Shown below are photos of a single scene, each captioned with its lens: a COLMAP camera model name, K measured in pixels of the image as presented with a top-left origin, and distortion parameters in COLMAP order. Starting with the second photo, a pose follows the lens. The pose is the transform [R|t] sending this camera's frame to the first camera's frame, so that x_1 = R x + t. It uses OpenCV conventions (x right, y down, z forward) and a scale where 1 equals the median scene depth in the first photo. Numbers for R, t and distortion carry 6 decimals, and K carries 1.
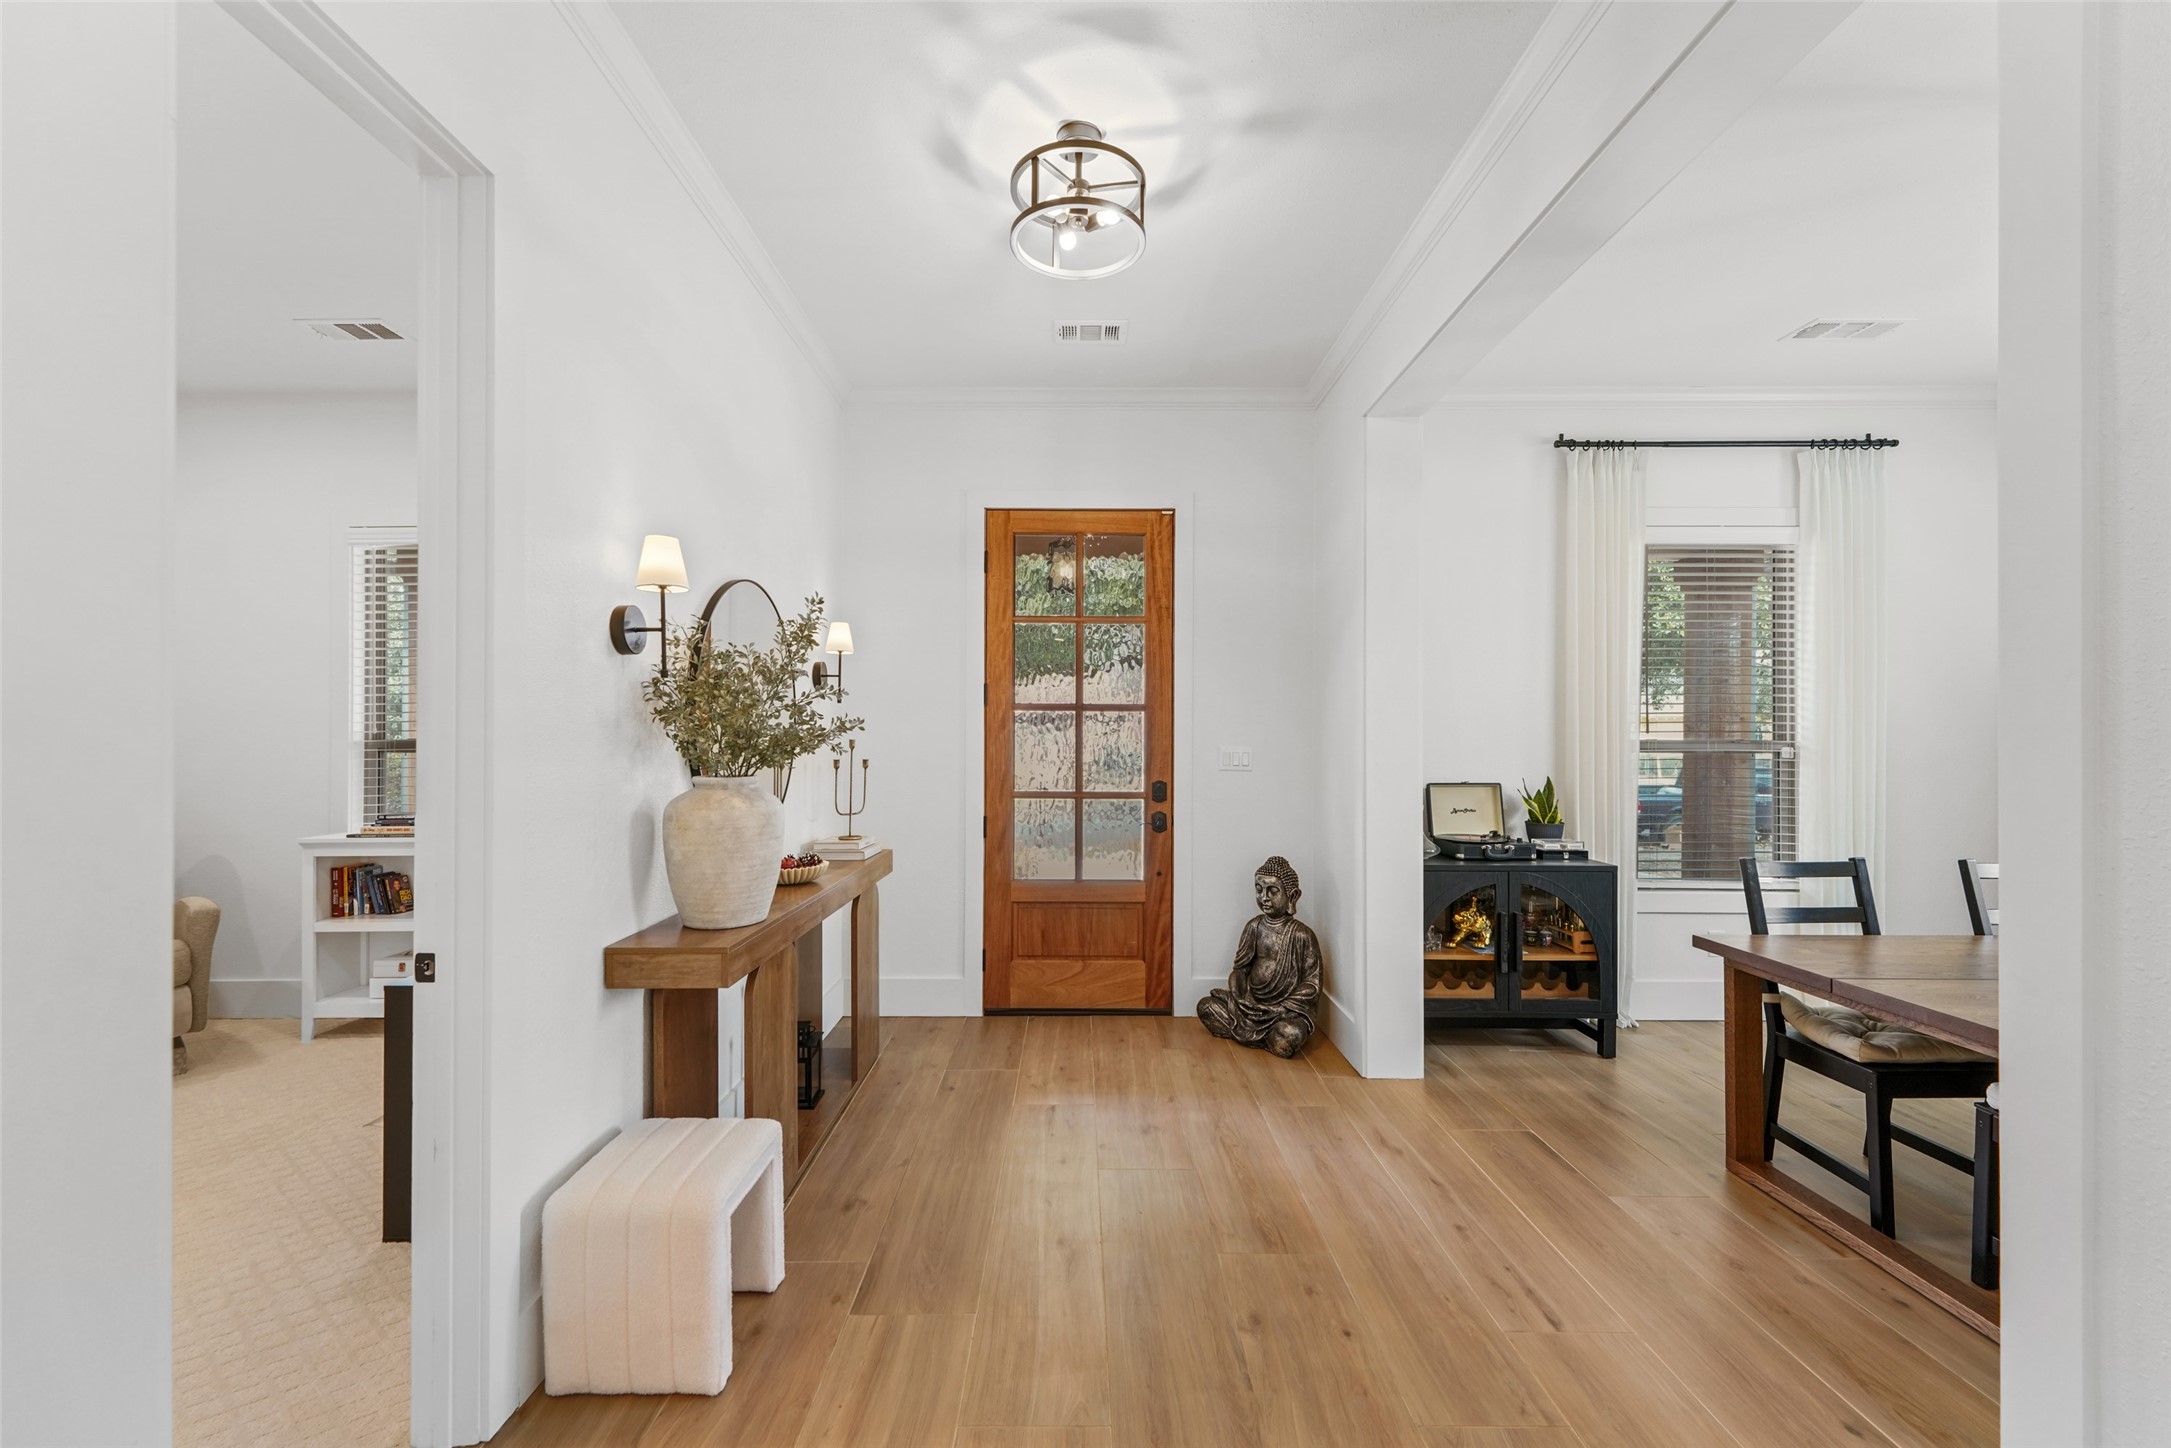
lens RADIAL K [[859.5, 0, 1086.6], [0, 859.5, 732.7], [0, 0, 1]] dist [0.002318, 0.000357]
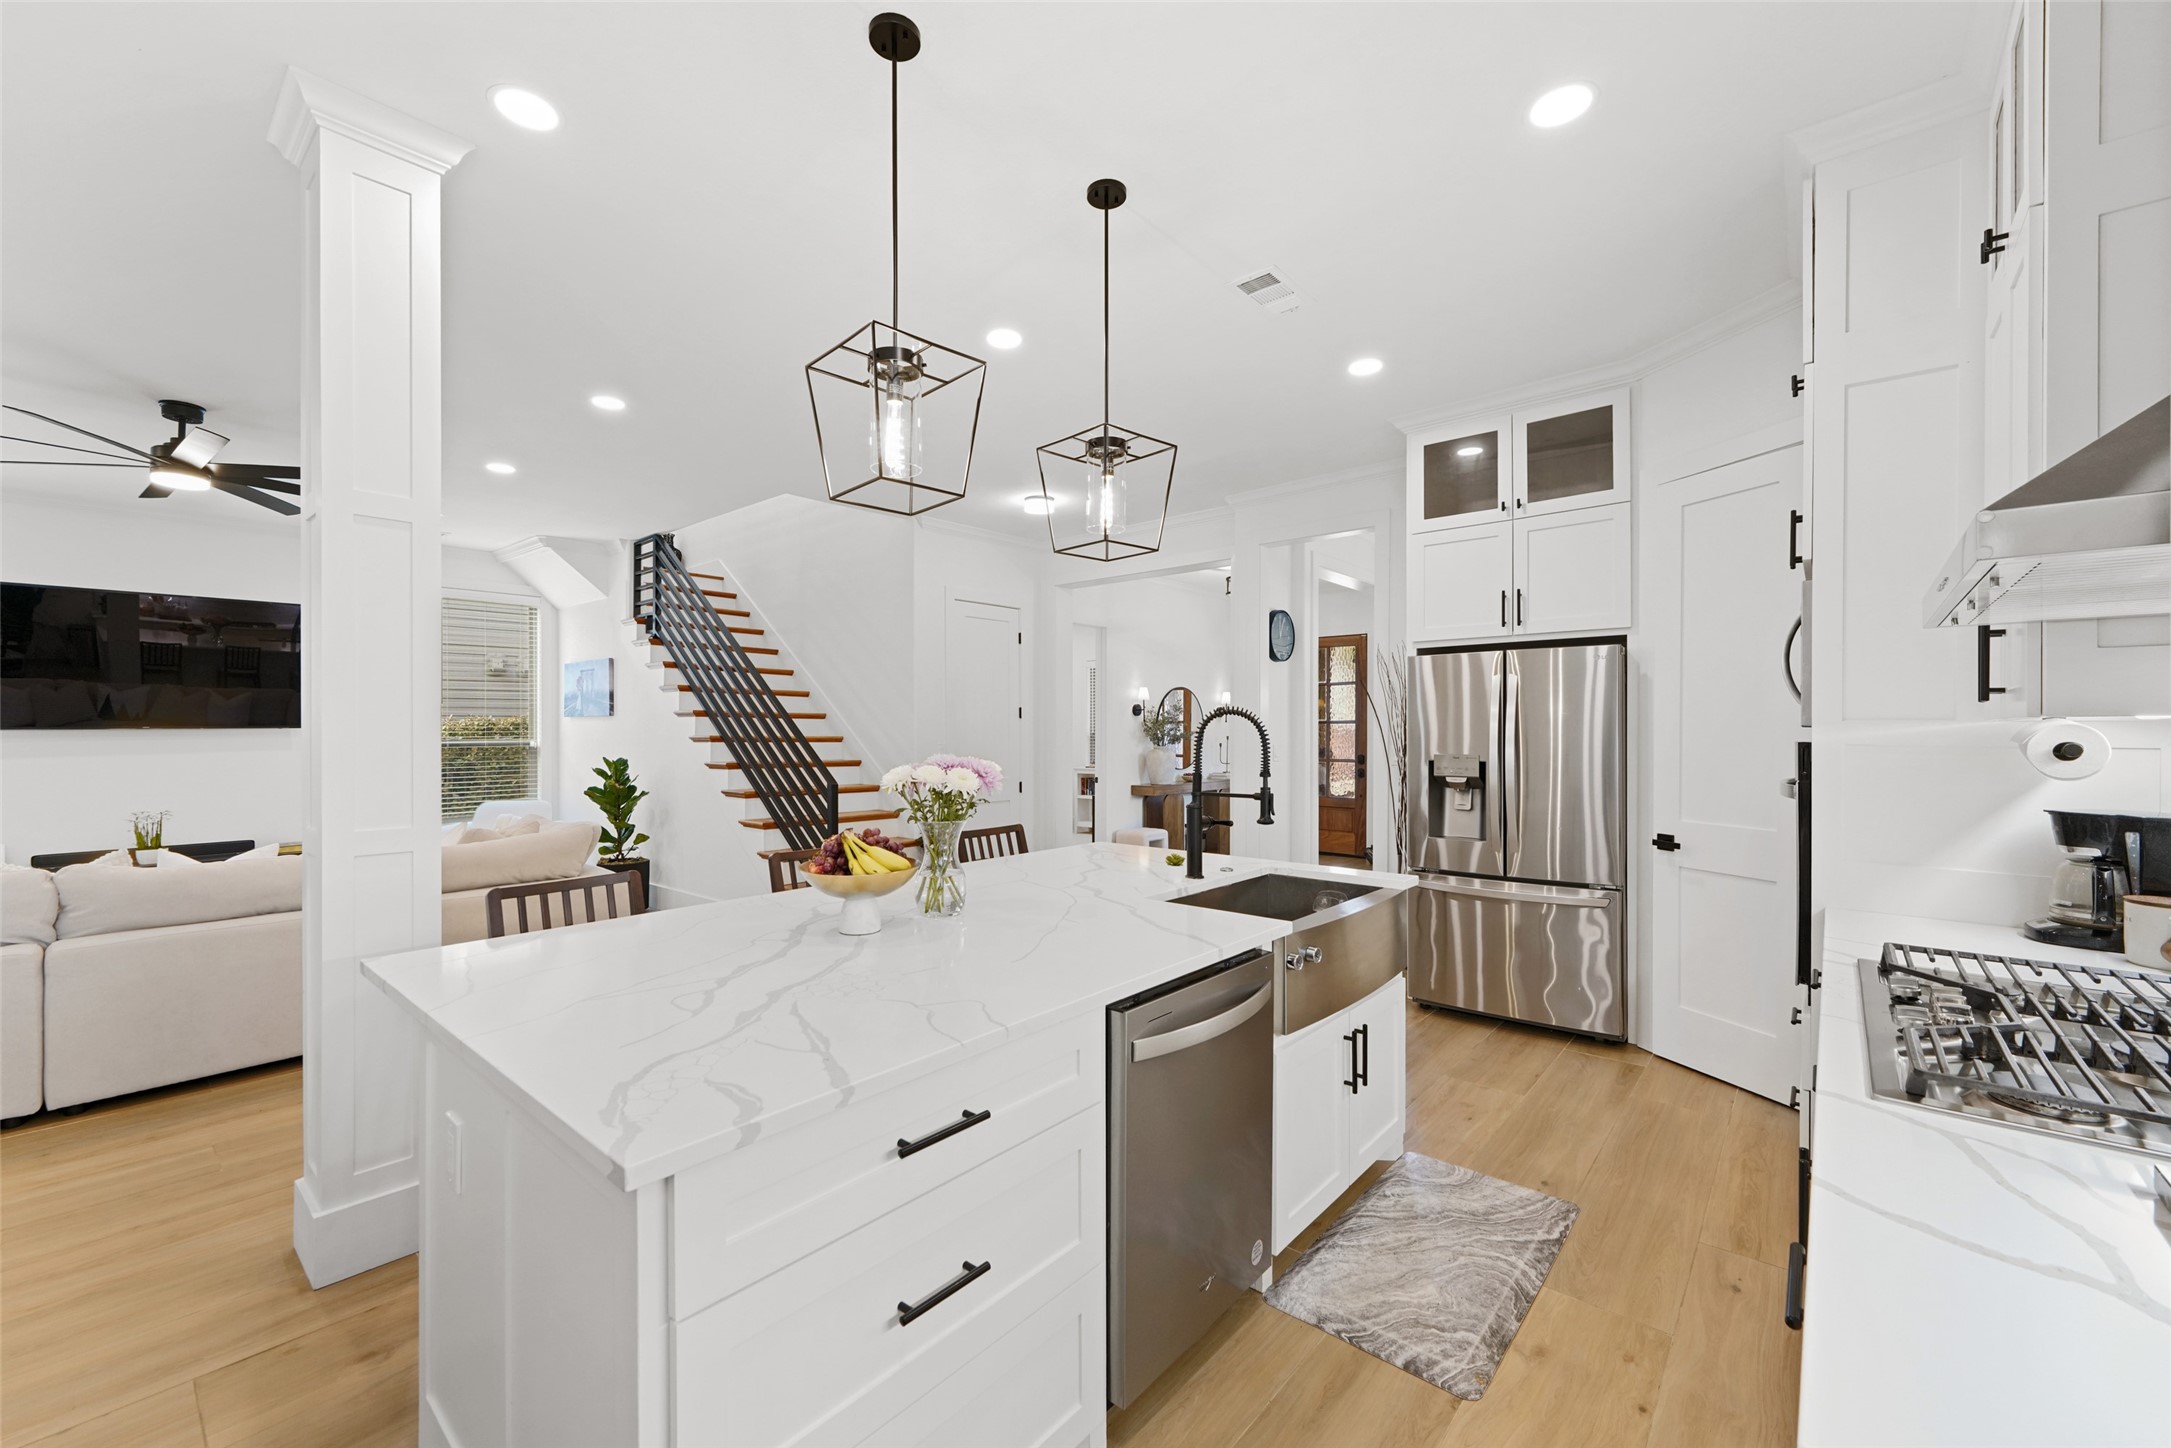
lens RADIAL K [[859.5, 0, 1084.8], [0, 859.5, 729.6], [0, 0, 1]] dist [0.002318, 0.000357]
pose [[0.764596, -0.003534, -0.644501, 1.785823], [0.007001, 0.999972, 0.002823, -0.037036], [0.644472, -0.006670, 0.764599, -2.145195]]
